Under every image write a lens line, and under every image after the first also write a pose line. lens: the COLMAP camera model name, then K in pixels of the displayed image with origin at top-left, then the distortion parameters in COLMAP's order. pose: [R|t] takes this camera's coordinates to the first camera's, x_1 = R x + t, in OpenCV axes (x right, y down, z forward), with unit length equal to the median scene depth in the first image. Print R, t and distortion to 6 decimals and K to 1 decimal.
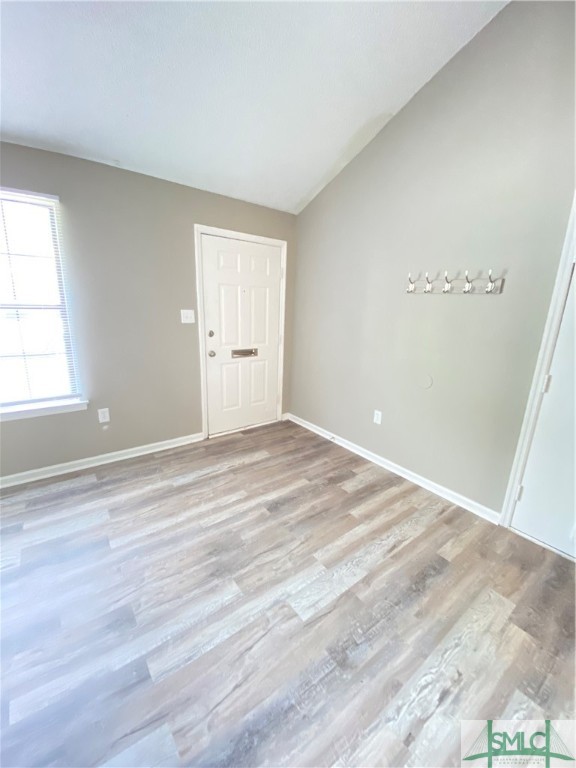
lens RADIAL K [[315.1, 0, 287.7], [0, 315.1, 384.9], [0, 0, 1]] dist [-0.000401, -0.000203]
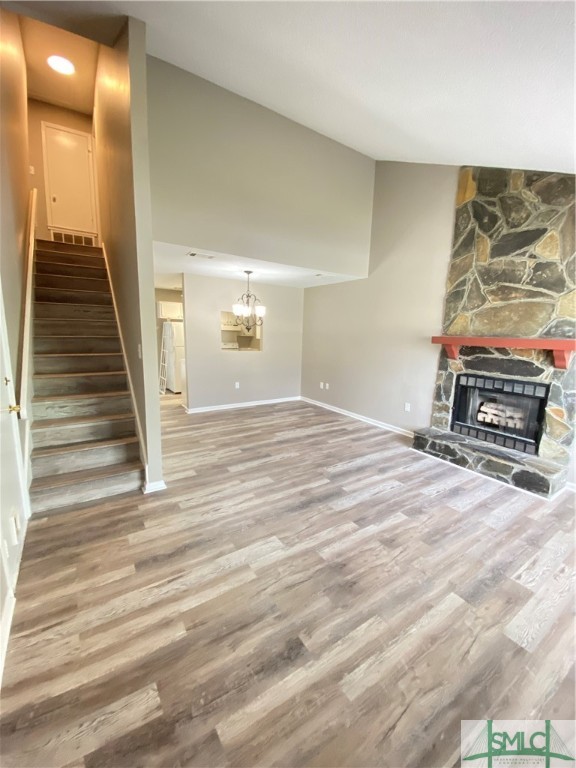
lens RADIAL K [[315.1, 0, 287.4], [0, 315.1, 384.1], [0, 0, 1]] dist [-0.000401, -0.000203]
pose [[-0.995588, -0.077365, 0.053101, -0.027251], [-0.049252, 0.912517, 0.406063, -0.465176], [-0.079870, 0.401656, -0.912301, 1.634115]]
